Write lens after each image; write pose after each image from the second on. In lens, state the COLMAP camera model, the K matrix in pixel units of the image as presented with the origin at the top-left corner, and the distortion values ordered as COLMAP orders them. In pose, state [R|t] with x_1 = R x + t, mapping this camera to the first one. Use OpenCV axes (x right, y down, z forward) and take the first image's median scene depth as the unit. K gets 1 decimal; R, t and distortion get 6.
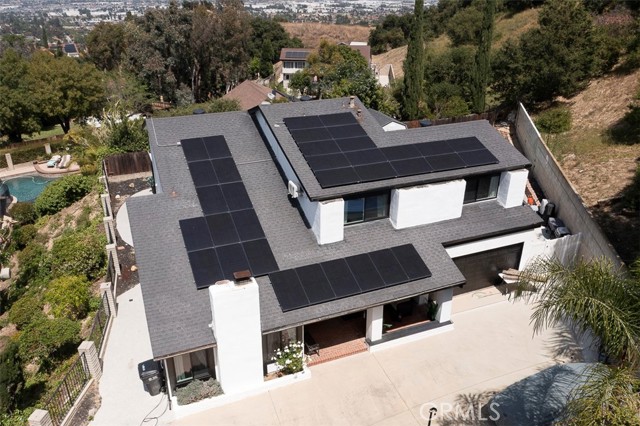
lens RADIAL K [[508.5, 0, 320.0], [0, 508.5, 213.0], [0, 0, 1]] dist [-0.015760, 0.001483]
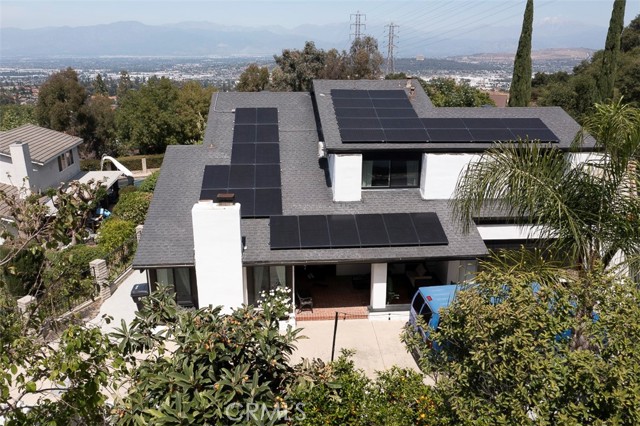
lens RADIAL K [[505.9, 0, 320.0], [0, 505.9, 213.0], [0, 0, 1]] dist [-0.010107, -0.002742]
pose [[0.953665, 0.092669, -0.286243, 0.218268], [-0.128852, 0.985517, -0.110239, 0.168859], [0.271882, 0.142014, 0.951794, 0.079116]]
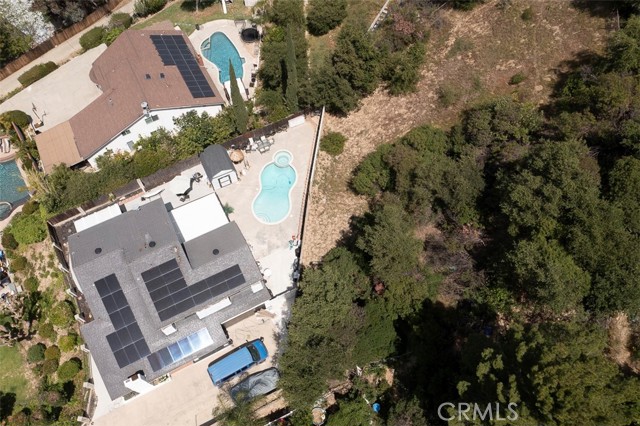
lens RADIAL K [[508.5, 0, 320.0], [0, 508.5, 213.0], [0, 0, 1]] dist [-0.015760, 0.001483]
pose [[0.996117, -0.081892, 0.032336, 0.614192], [0.046038, 0.797516, 0.601539, -1.607840], [-0.075049, -0.597714, 0.798189, -0.564240]]
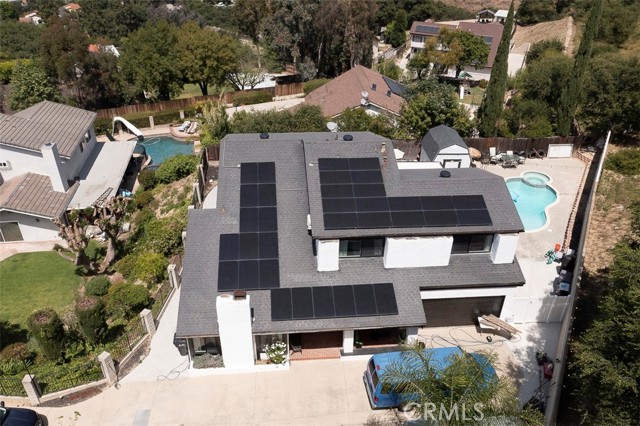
lens RADIAL K [[508.5, 0, 320.0], [0, 508.5, 213.0], [0, 0, 1]] dist [-0.015760, 0.001483]
pose [[0.952516, 0.166866, -0.254693, 0.269514], [-0.137586, 0.982071, 0.128864, -0.218145], [0.271630, -0.087703, 0.958397, -0.191449]]
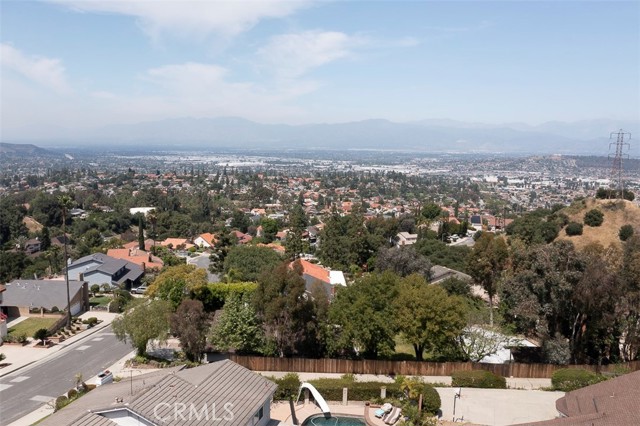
lens RADIAL K [[508.5, 0, 320.0], [0, 508.5, 213.0], [0, 0, 1]] dist [-0.015760, 0.001483]
pose [[0.727226, 0.104416, -0.678410, -0.041149], [-0.307048, 0.933446, -0.185473, -0.507761], [0.613893, 0.343185, 0.710887, 0.319565]]
